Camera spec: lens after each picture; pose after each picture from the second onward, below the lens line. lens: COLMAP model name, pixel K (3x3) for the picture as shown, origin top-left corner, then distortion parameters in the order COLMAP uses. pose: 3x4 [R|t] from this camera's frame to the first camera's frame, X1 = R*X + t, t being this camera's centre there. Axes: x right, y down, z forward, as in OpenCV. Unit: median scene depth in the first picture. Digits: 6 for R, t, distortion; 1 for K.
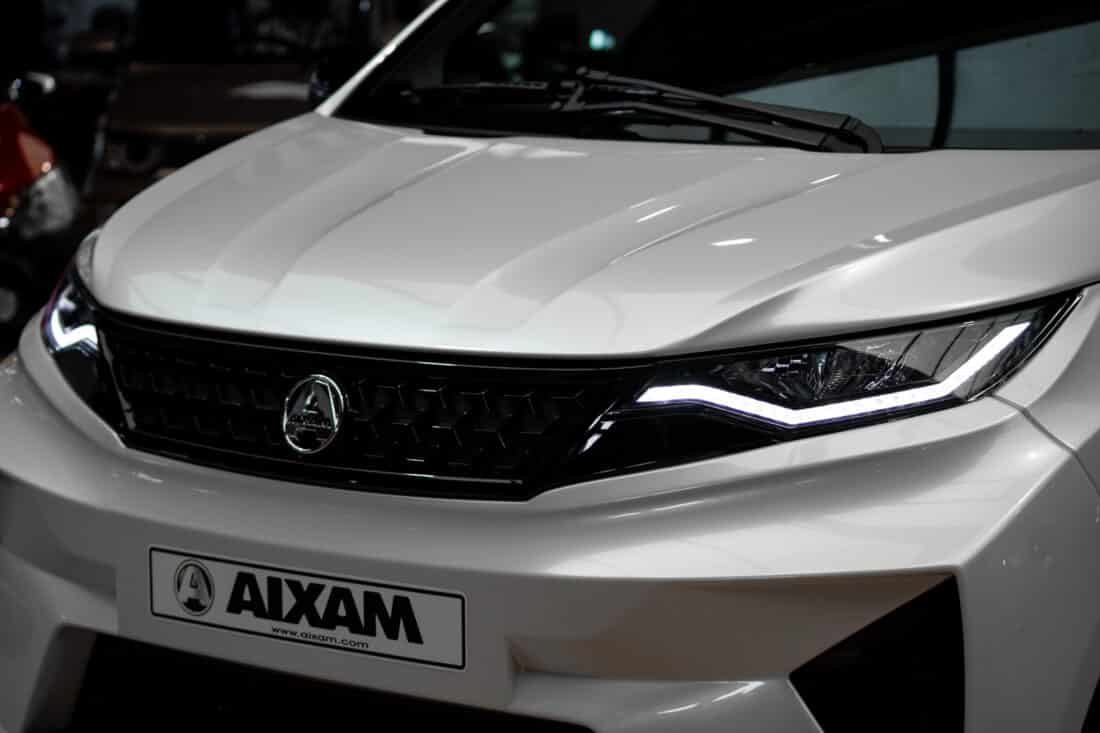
lens RADIAL K [[3110.6, 0, 550.0], [0, 3110.6, 366.5], [0, 0, 1]] dist [-0.242078, 1.834975]
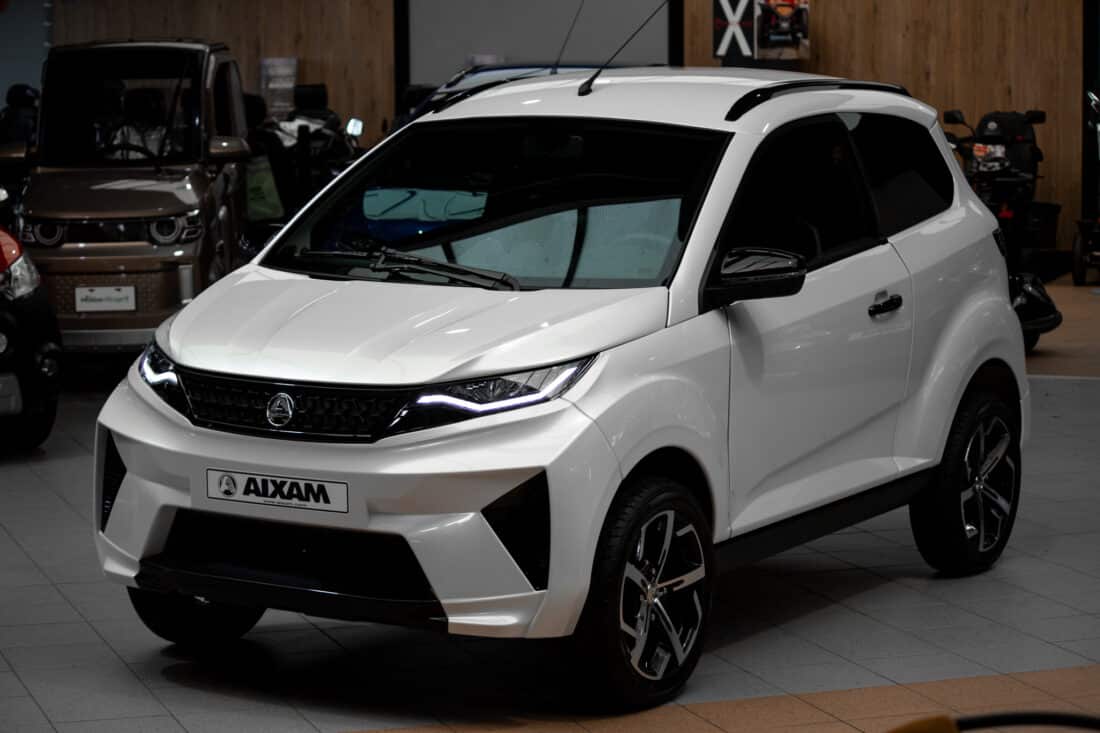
lens RADIAL K [[3110.6, 0, 550.0], [0, 3110.6, 366.5], [0, 0, 1]] dist [-0.242078, 1.834975]
pose [[0.995915, -0.017676, 0.088549, -0.081107], [0.017217, 0.999834, 0.005953, -0.028832], [-0.088640, -0.004404, 0.996054, -1.401709]]
